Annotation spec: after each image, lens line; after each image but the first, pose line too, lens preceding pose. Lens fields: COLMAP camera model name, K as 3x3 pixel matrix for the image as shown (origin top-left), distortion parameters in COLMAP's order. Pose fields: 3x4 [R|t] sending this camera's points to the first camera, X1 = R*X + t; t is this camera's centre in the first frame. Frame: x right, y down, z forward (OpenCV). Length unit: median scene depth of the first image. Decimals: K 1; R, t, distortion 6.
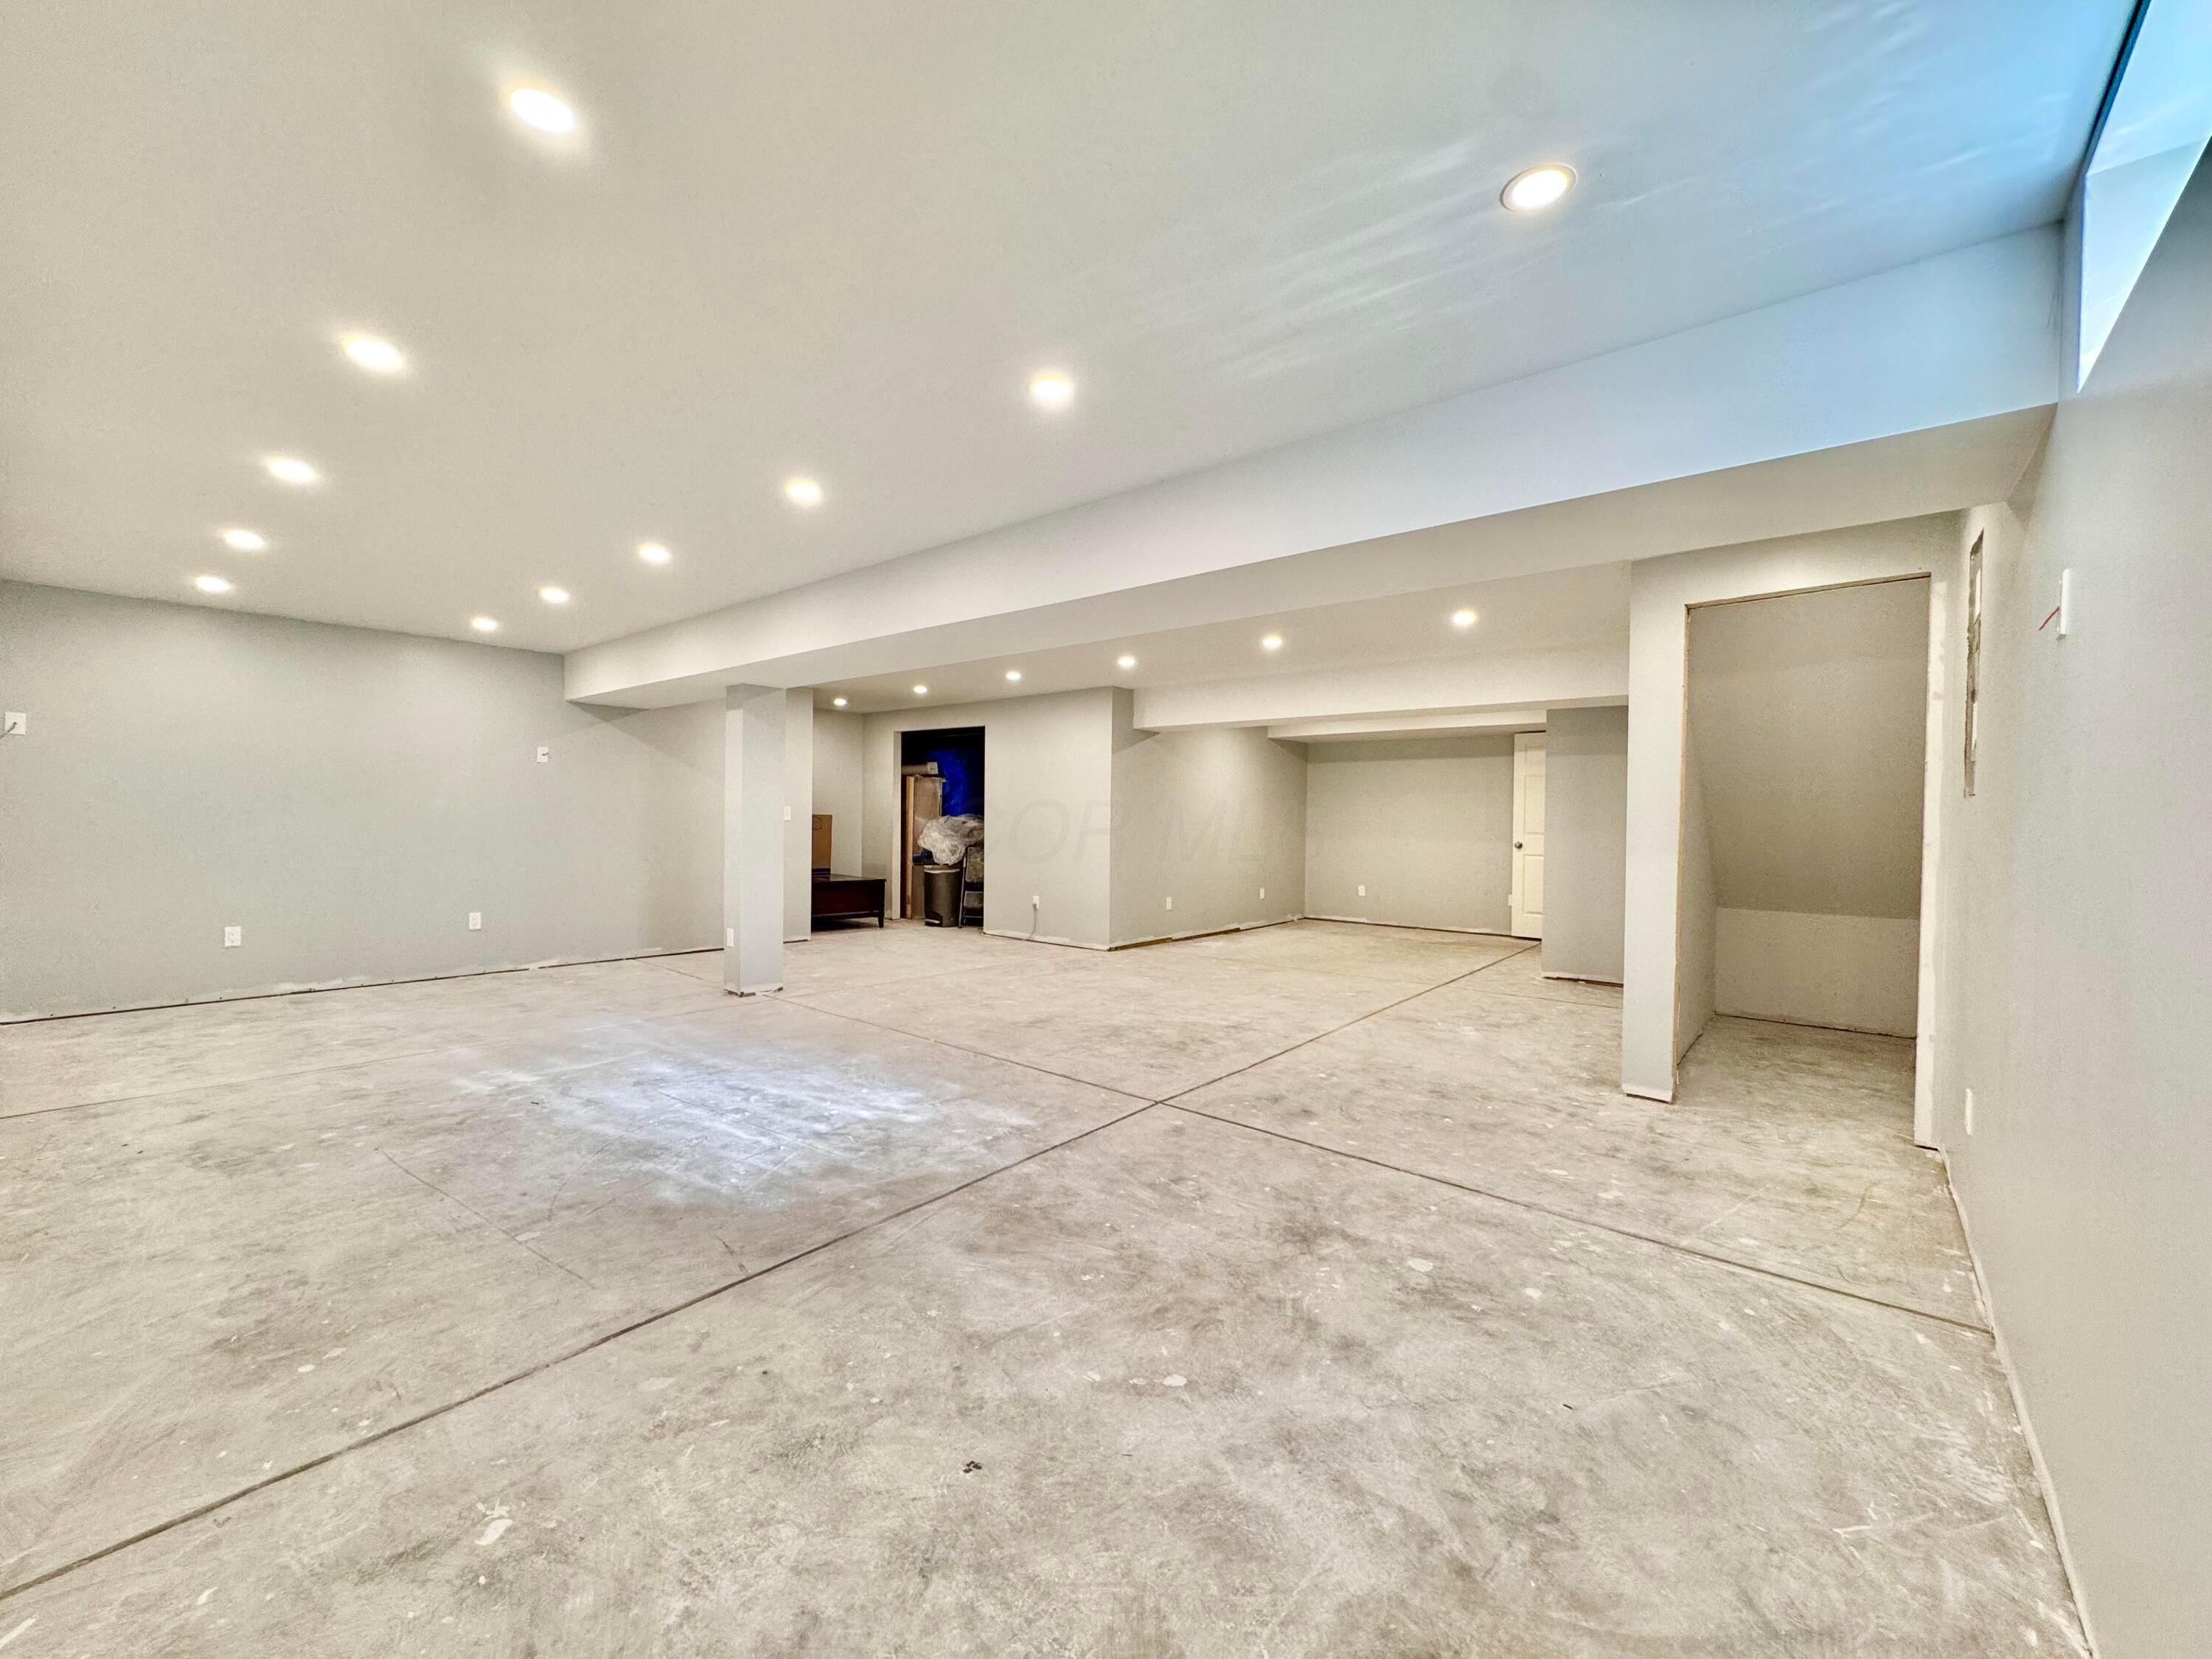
lens RADIAL K [[883.0, 0, 1106.0], [0, 883.0, 829.5], [0, 0, 1]] dist [-0.001707, 0.000460]
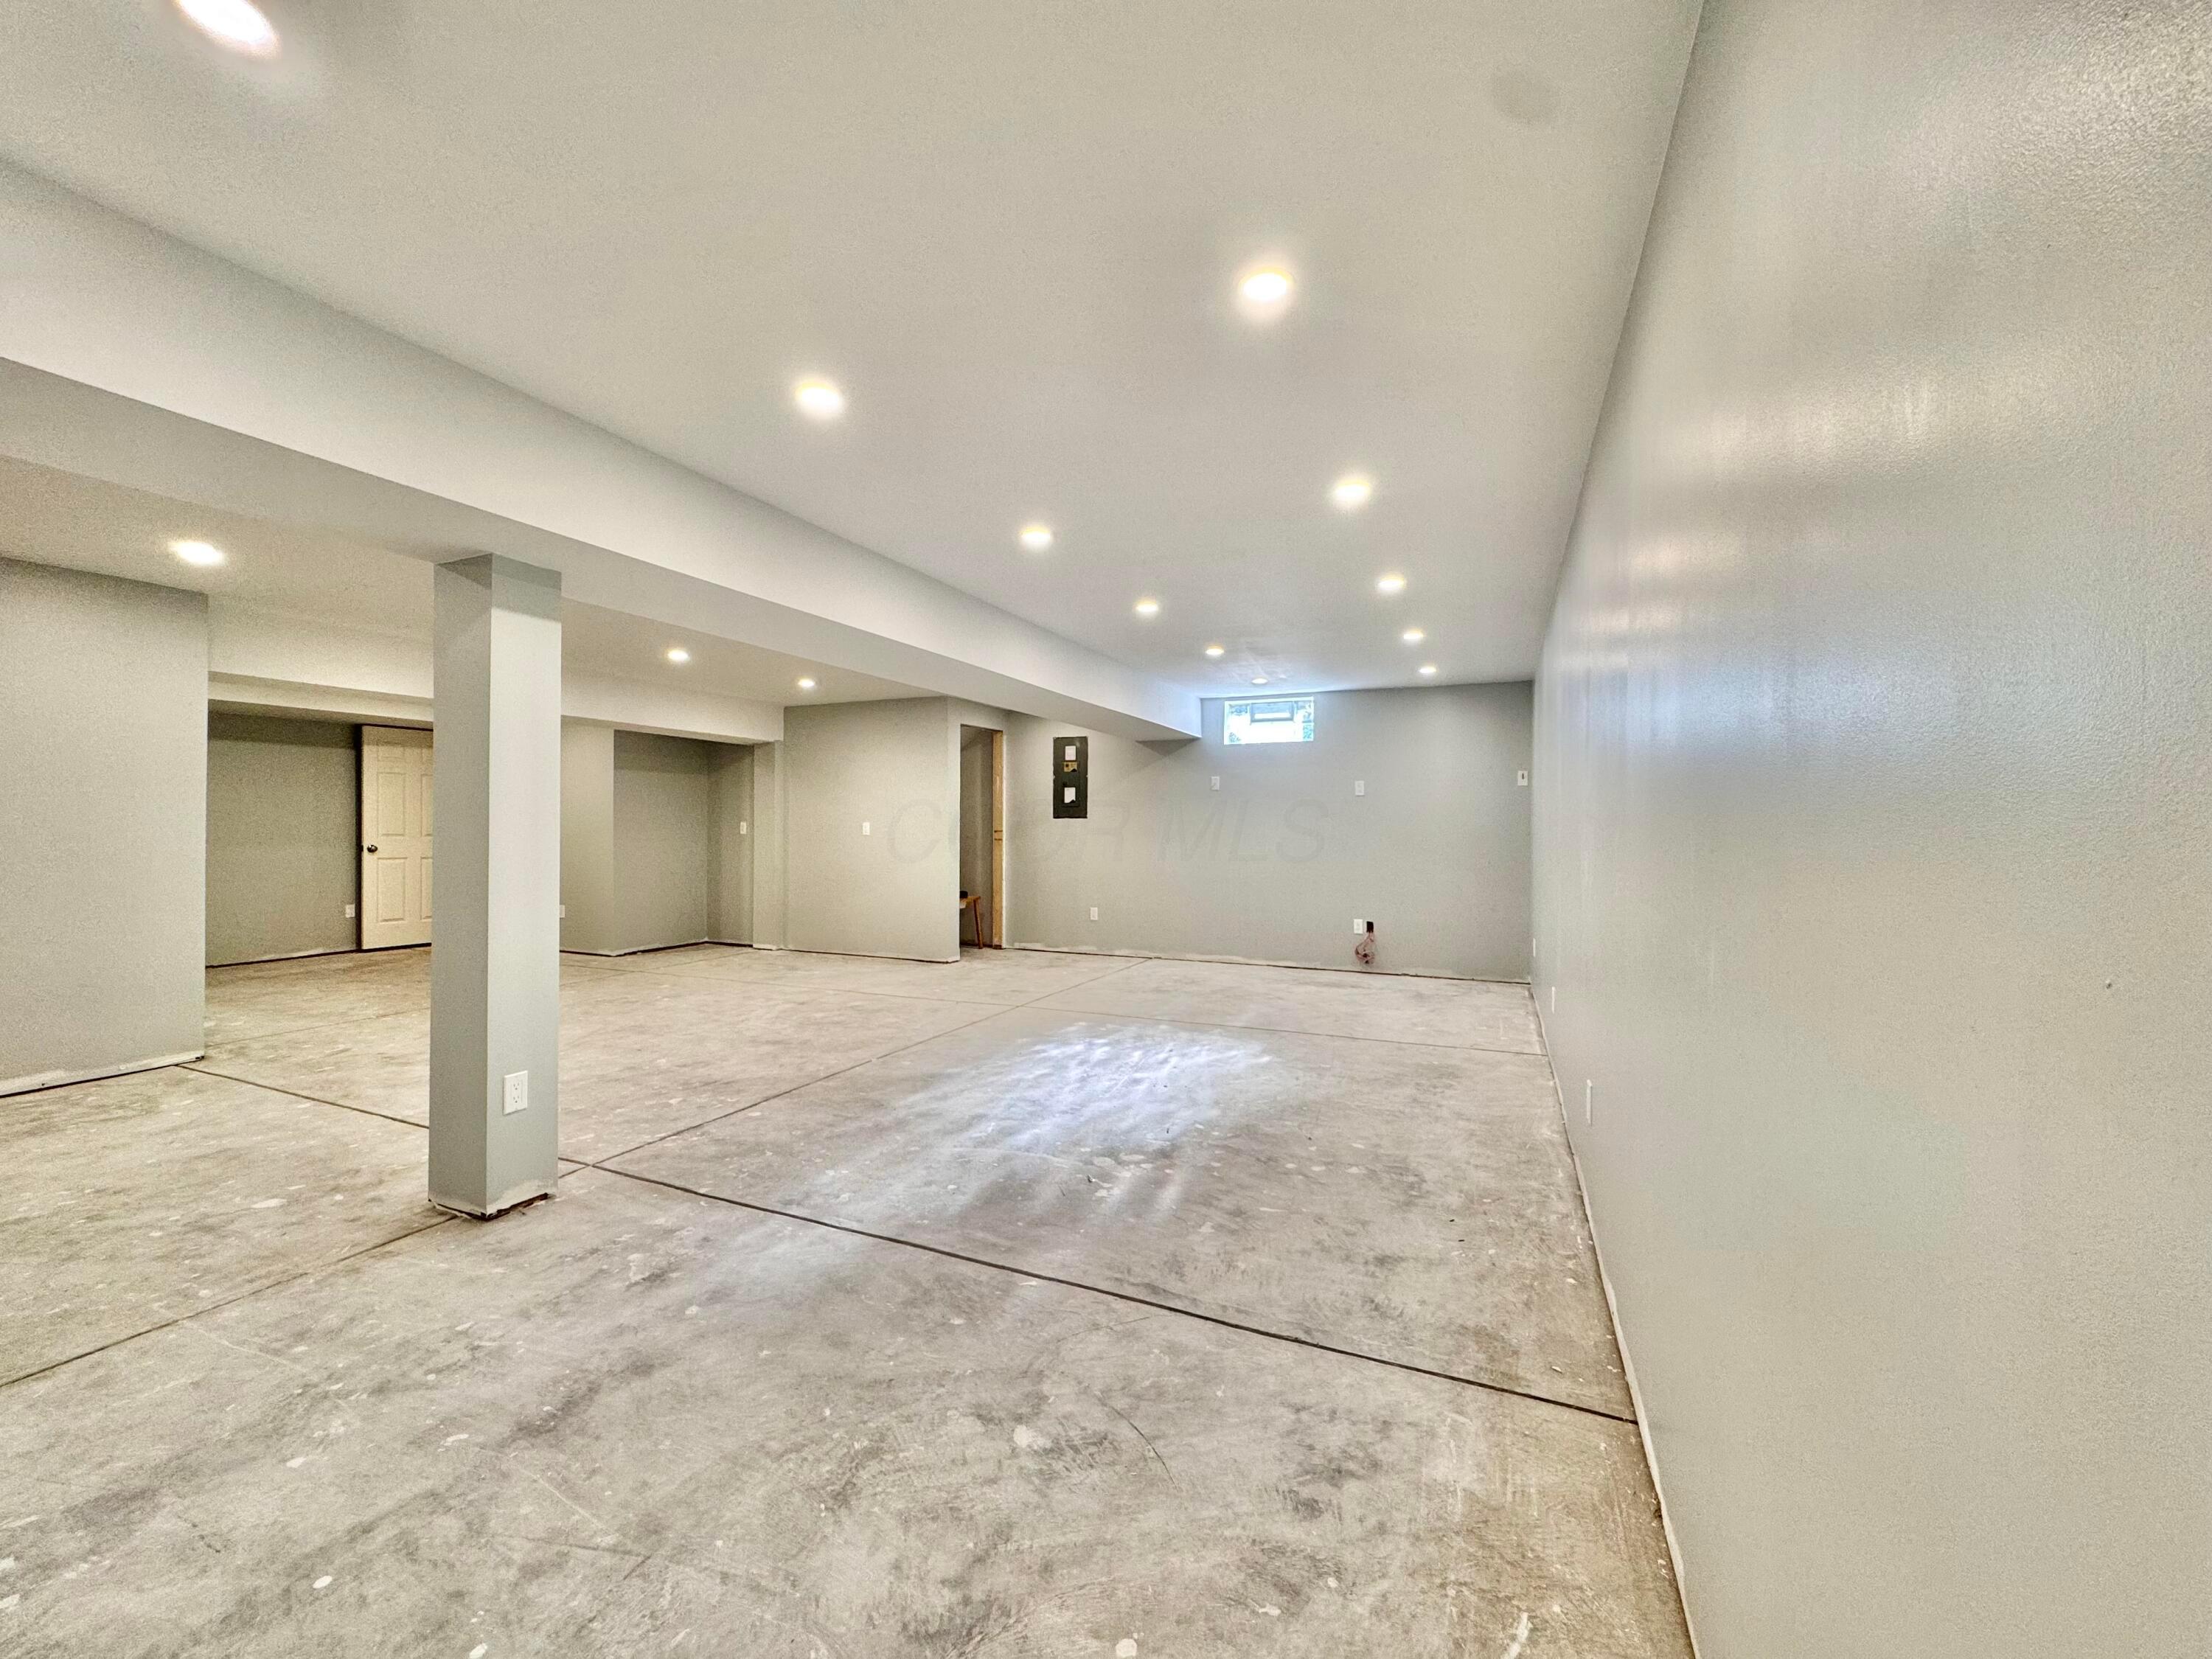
lens RADIAL K [[883.0, 0, 1106.0], [0, 883.0, 829.5], [0, 0, 1]] dist [-0.001707, 0.000460]
pose [[-0.280838, -0.017512, 0.959595, -1.641622], [0.004033, 0.999803, 0.019426, -0.045695], [-0.959747, 0.009326, -0.280713, 1.406428]]
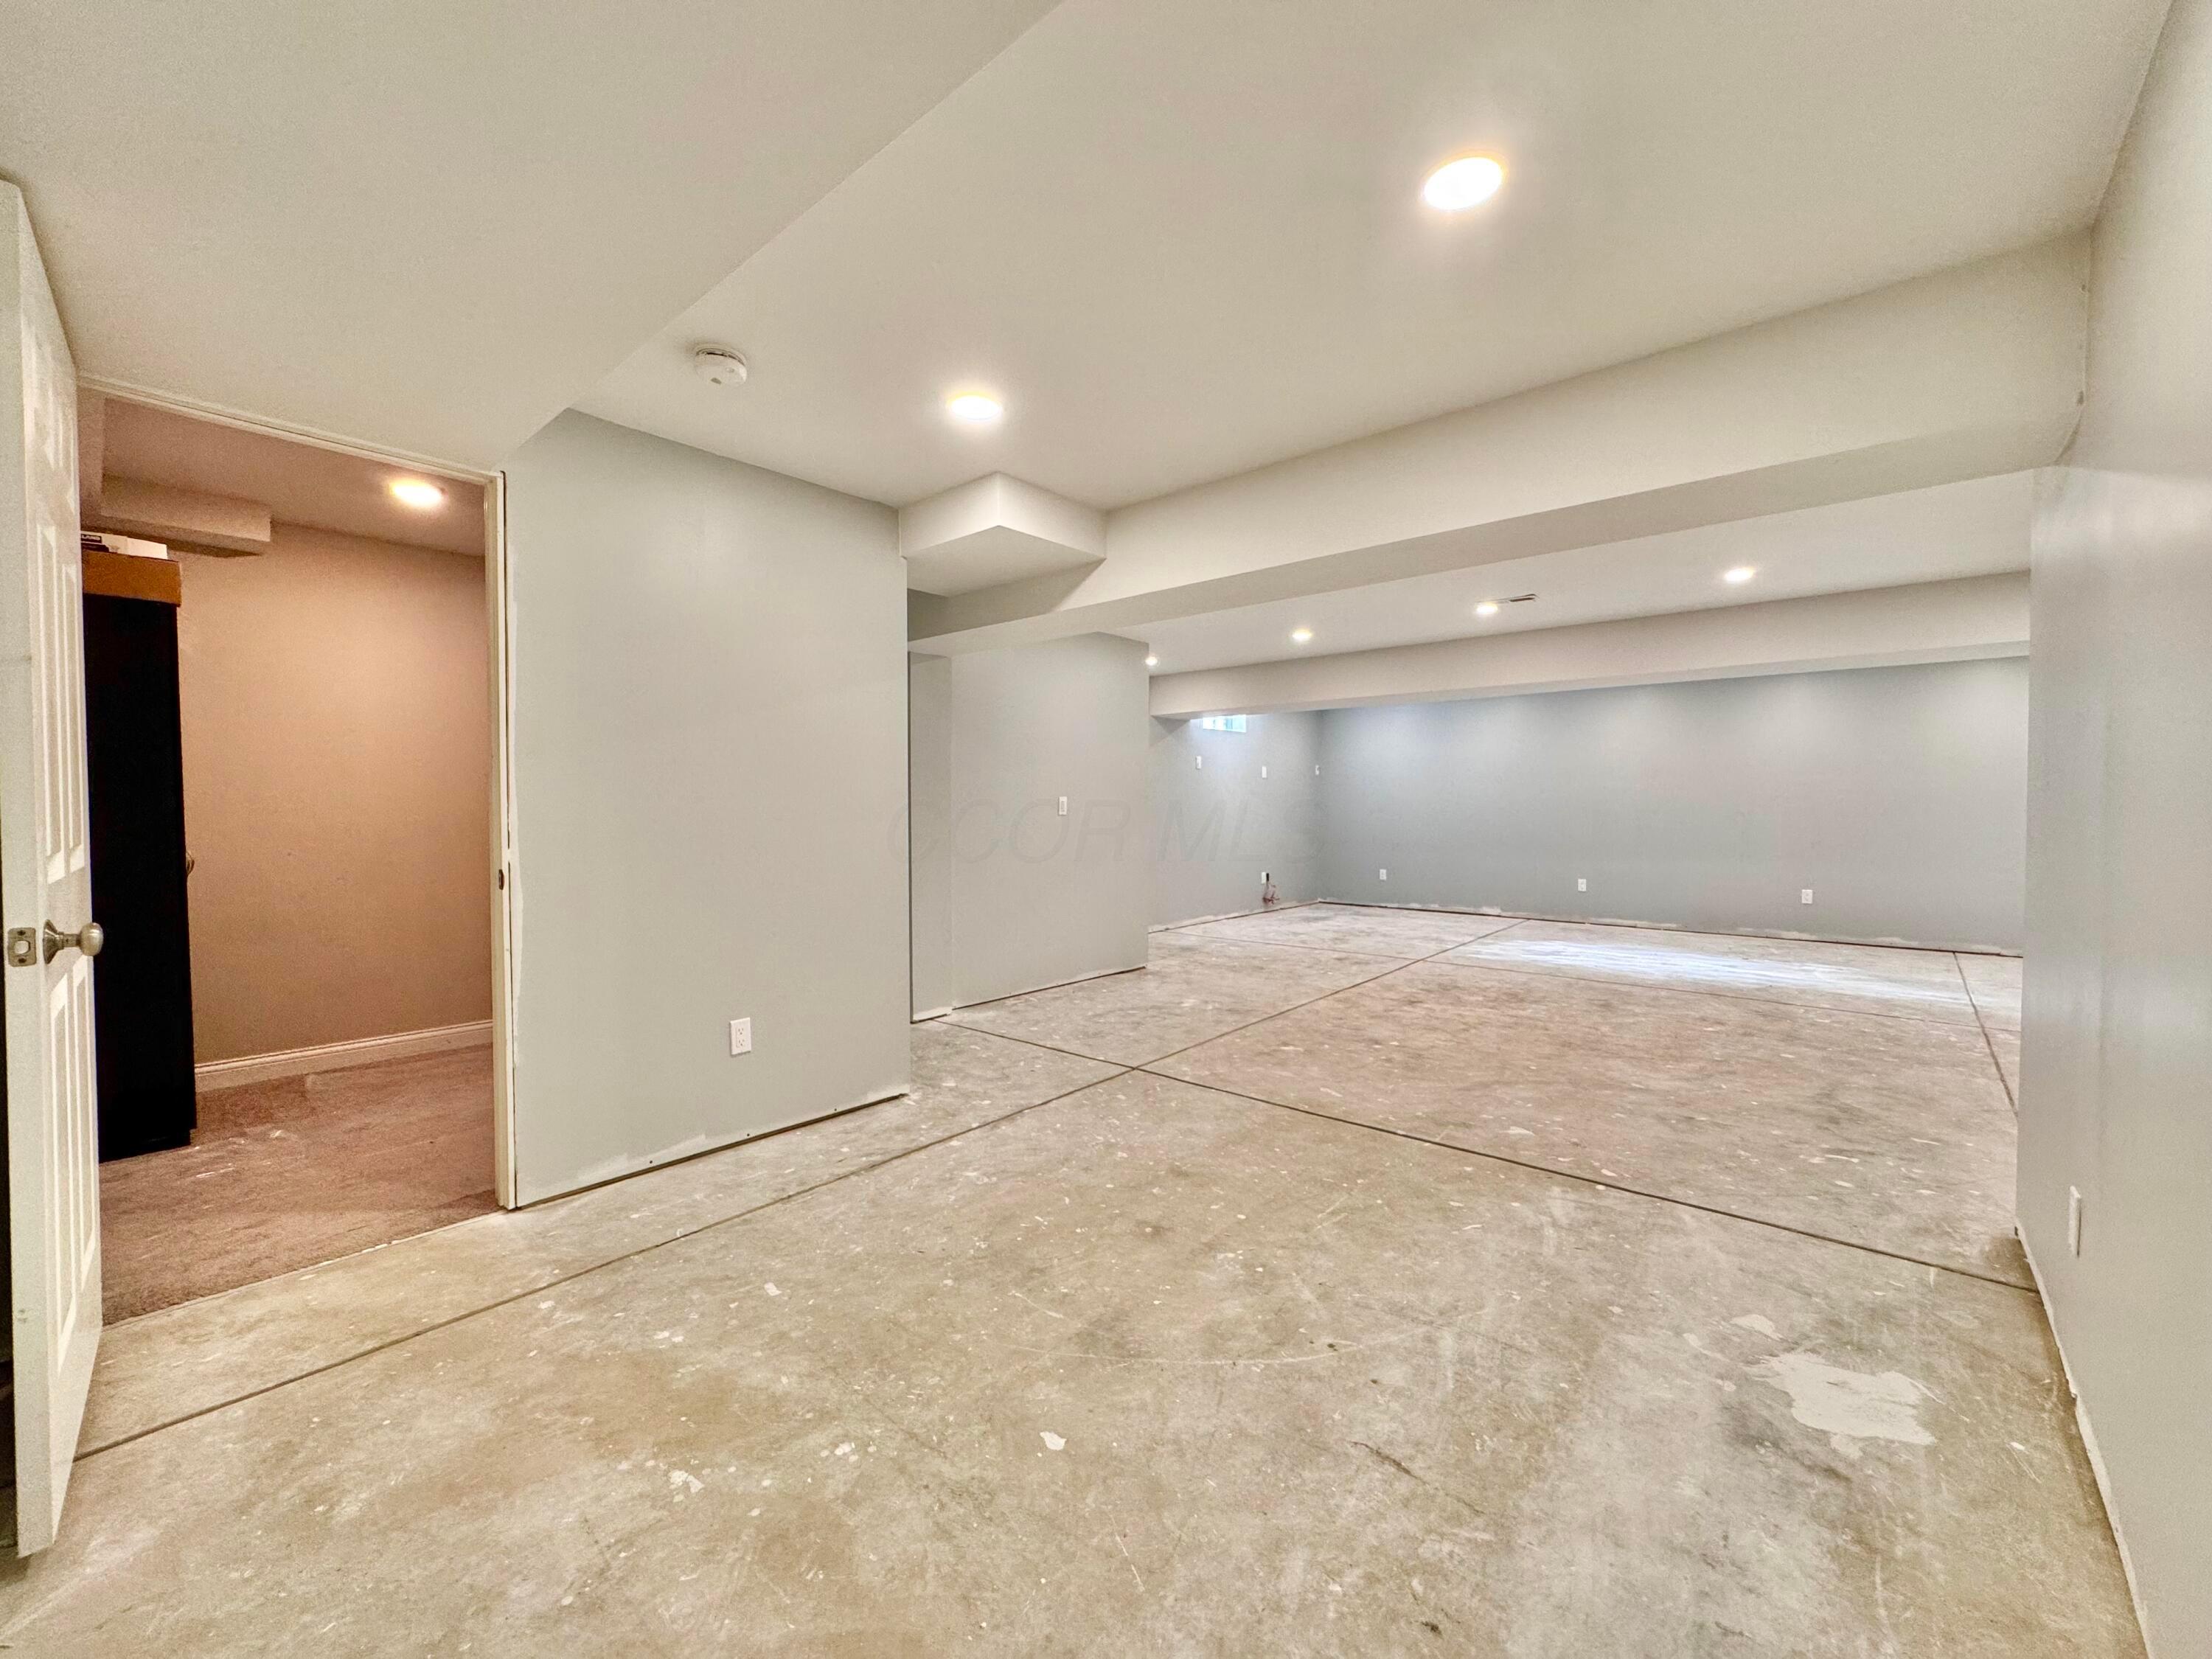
lens RADIAL K [[885.7, 0, 1106.0], [0, 885.7, 829.5], [0, 0, 1]] dist [0.000207, 0.000275]
pose [[-0.999832, -0.014503, 0.011176, 0.750474], [-0.014019, 0.999013, 0.042154, -0.030834], [-0.011776, 0.041991, -0.999049, 3.059774]]
